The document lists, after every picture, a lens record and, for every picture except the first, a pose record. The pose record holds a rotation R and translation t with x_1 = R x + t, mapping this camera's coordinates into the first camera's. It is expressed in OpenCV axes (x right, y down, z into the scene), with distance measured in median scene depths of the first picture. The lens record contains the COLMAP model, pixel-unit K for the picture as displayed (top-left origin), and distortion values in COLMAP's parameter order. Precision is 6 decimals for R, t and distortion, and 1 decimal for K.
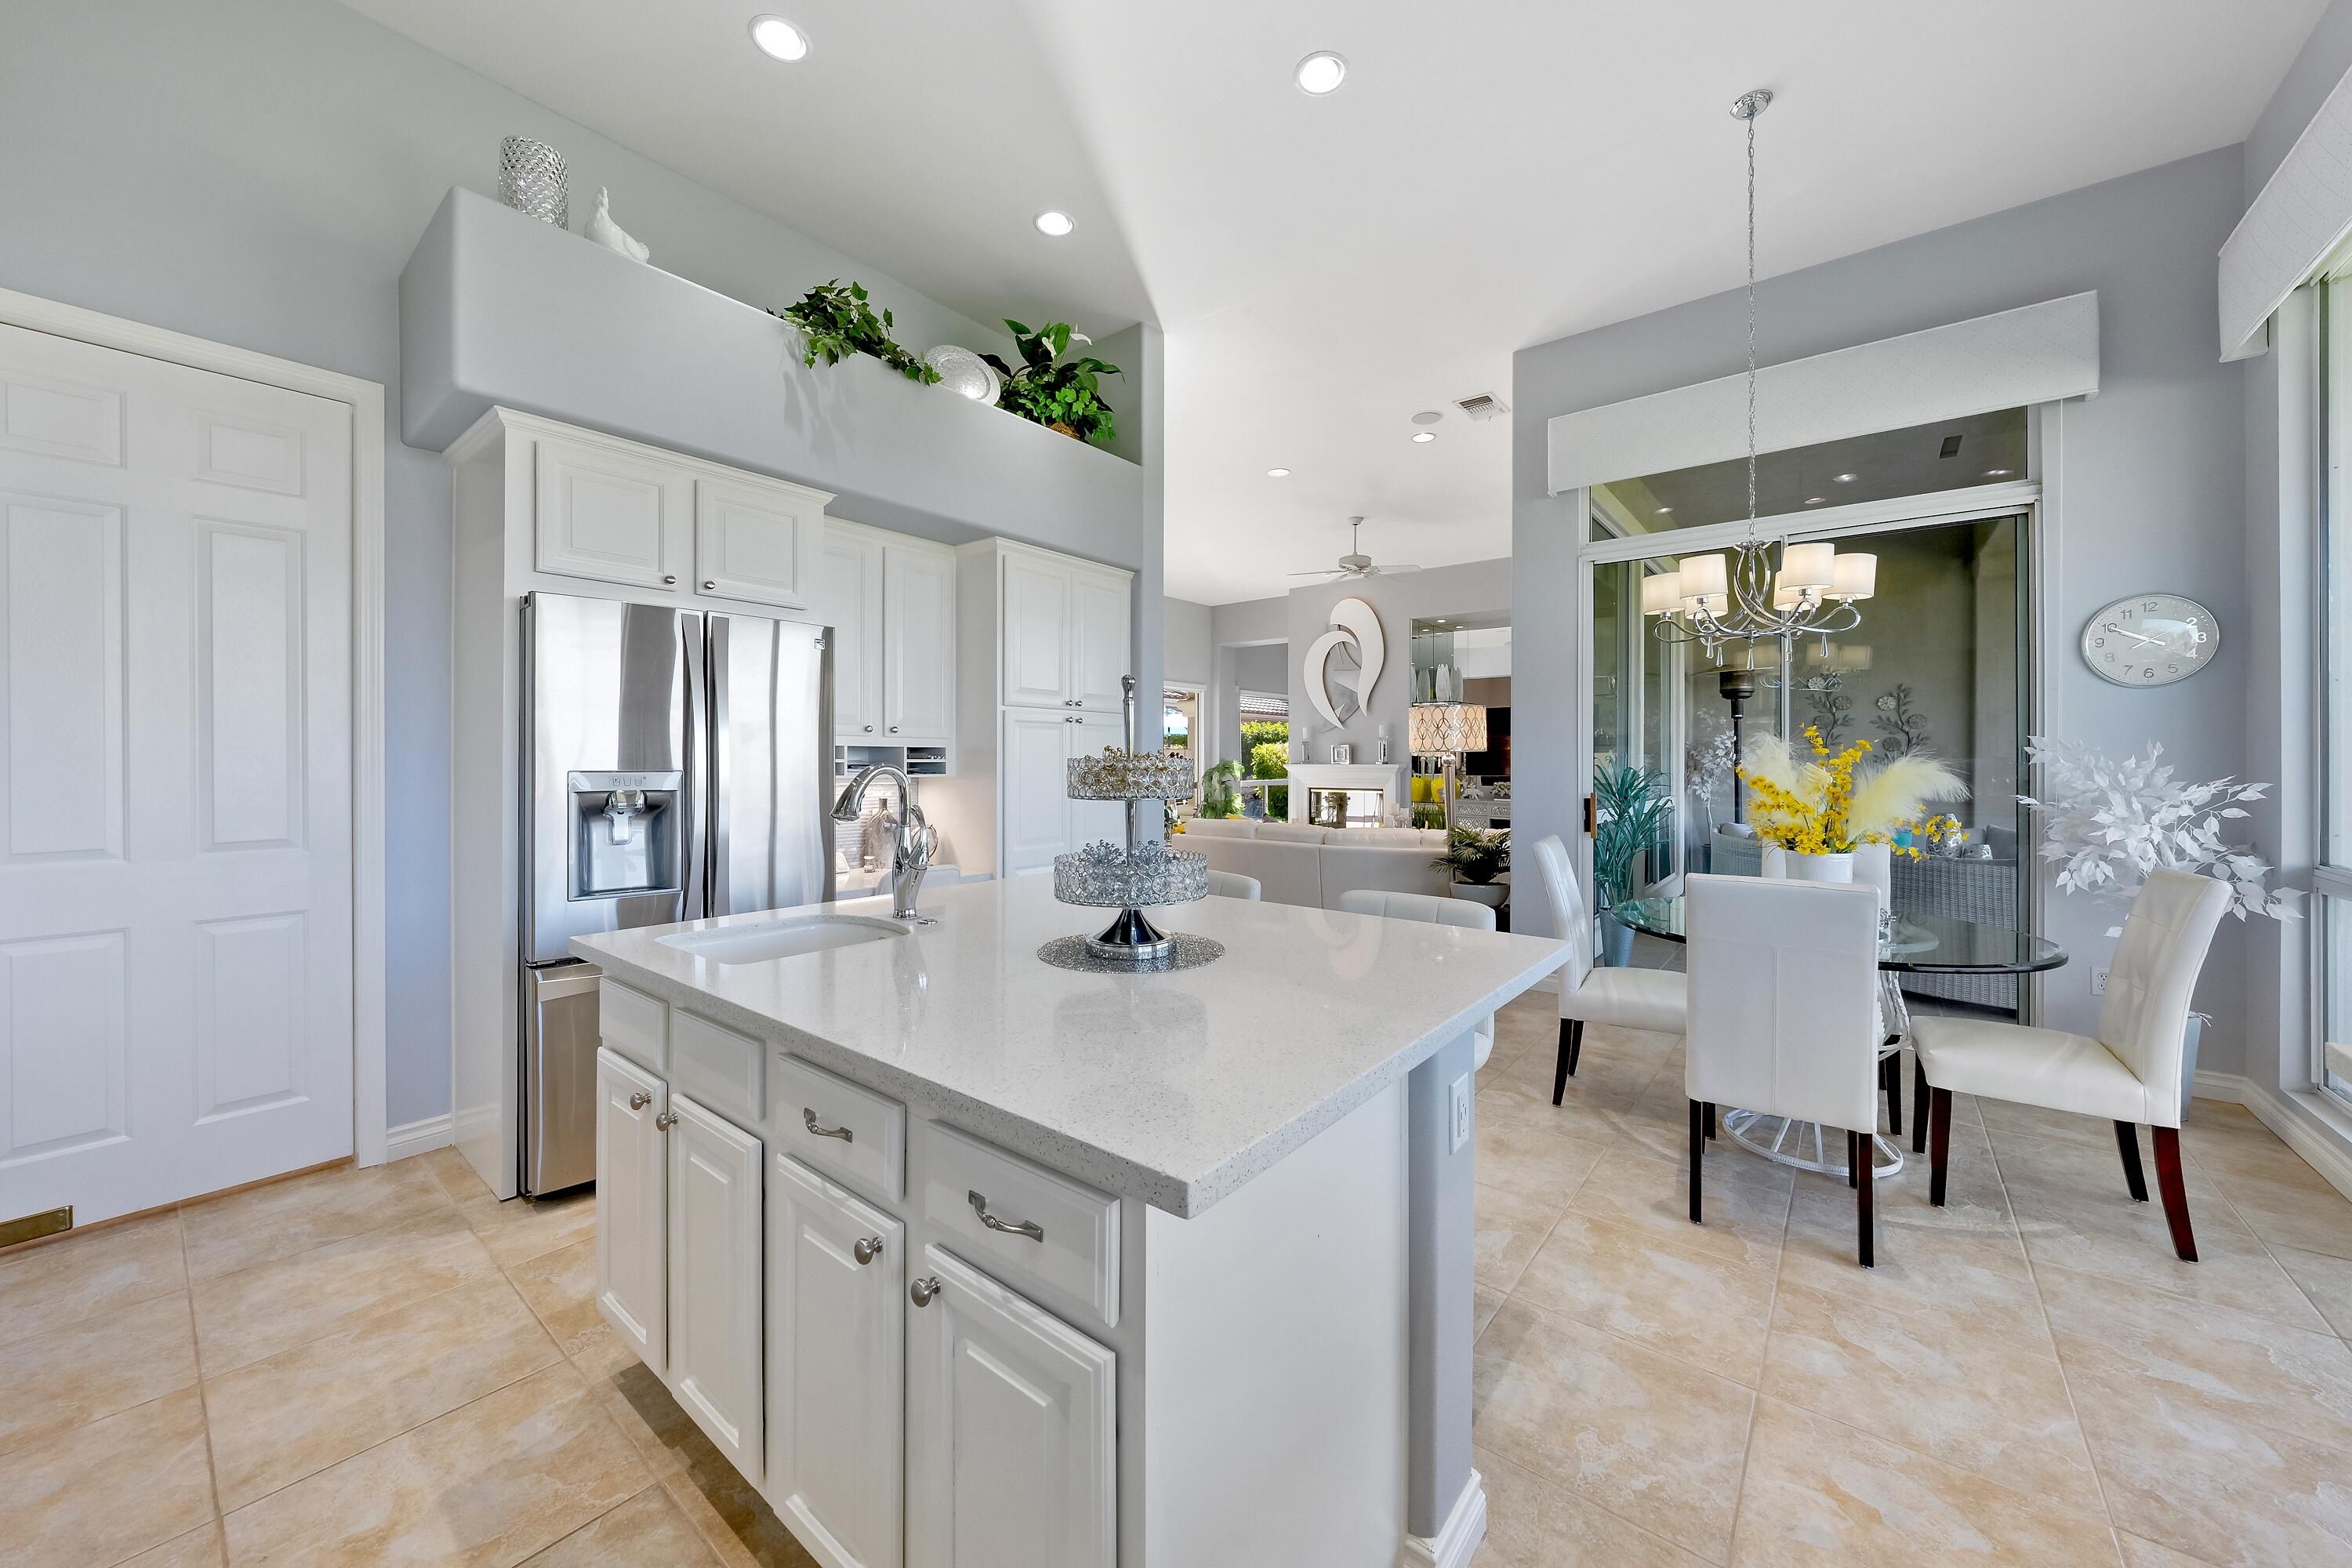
lens RADIAL K [[862.7, 0, 1174.7], [0, 862.7, 764.9], [0, 0, 1]] dist [-0.000077, -0.000037]
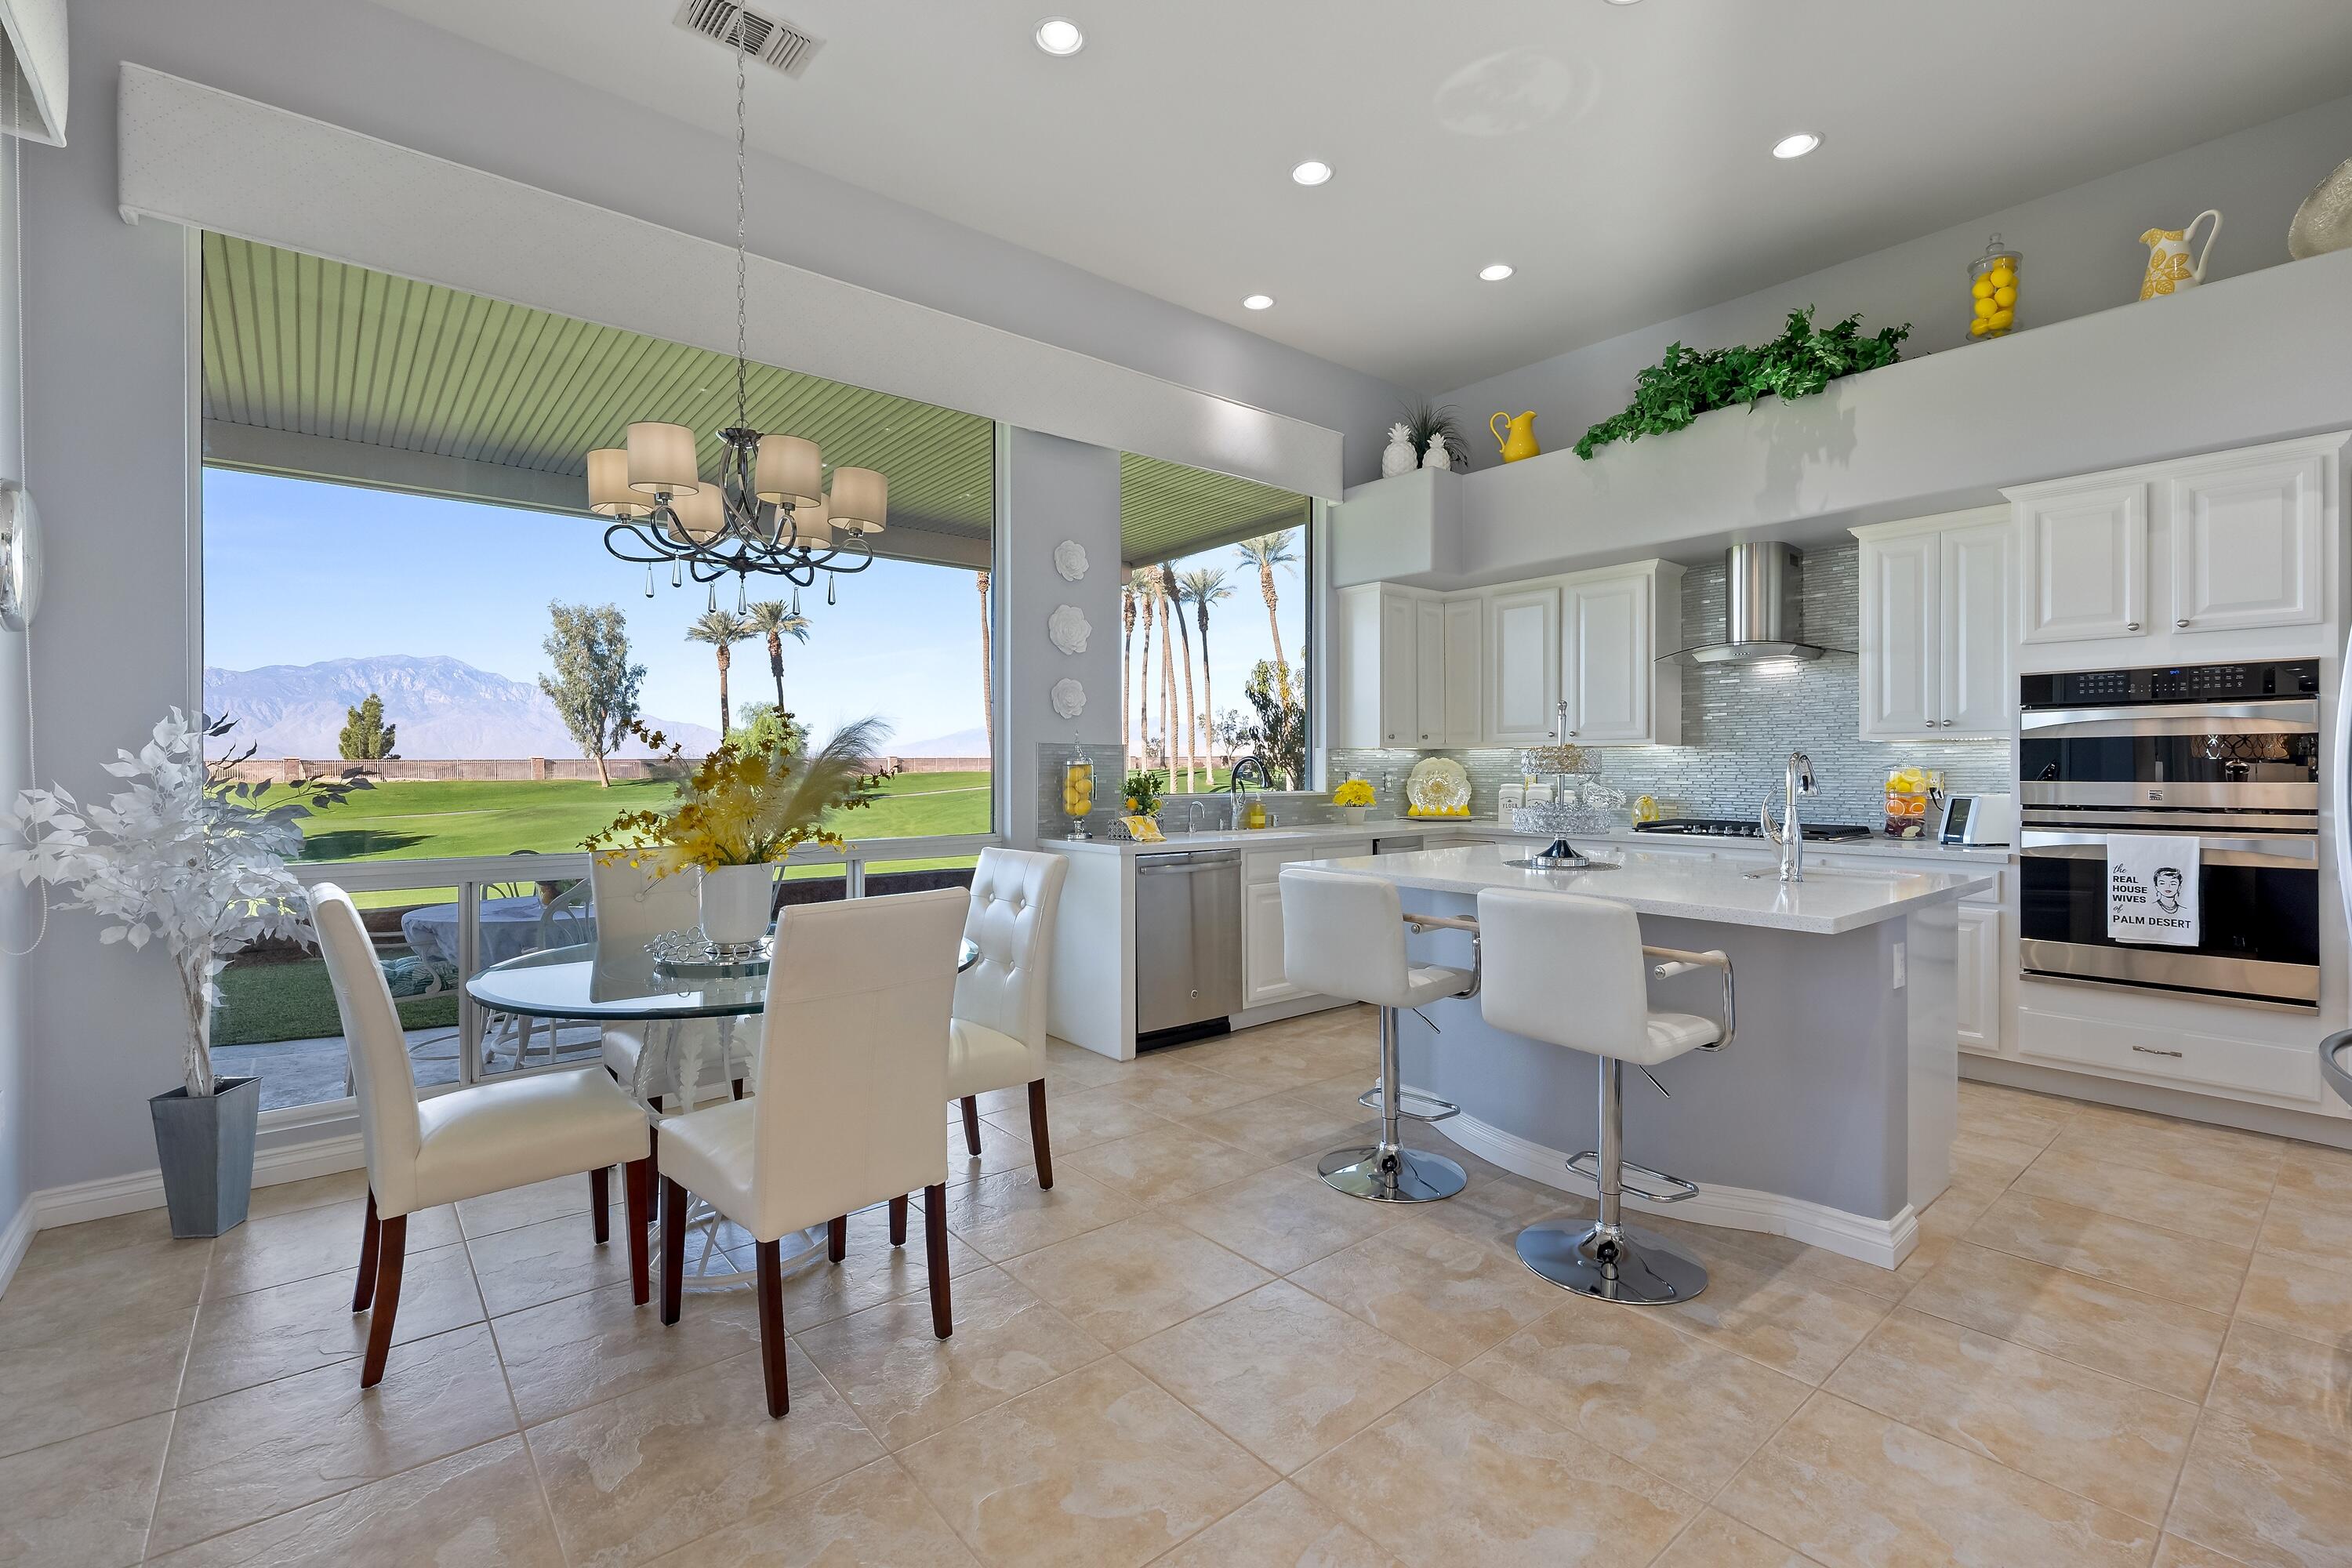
lens RADIAL K [[1028.7, 0, 1177.9], [0, 1028.7, 772.6], [0, 0, 1]] dist [-0.002290, 0.000316]
pose [[-0.981396, -0.002094, 0.191984, 0.262847], [-0.000666, 0.999972, 0.007499, 0.018412], [-0.191994, 0.007231, -0.981369, 2.757297]]
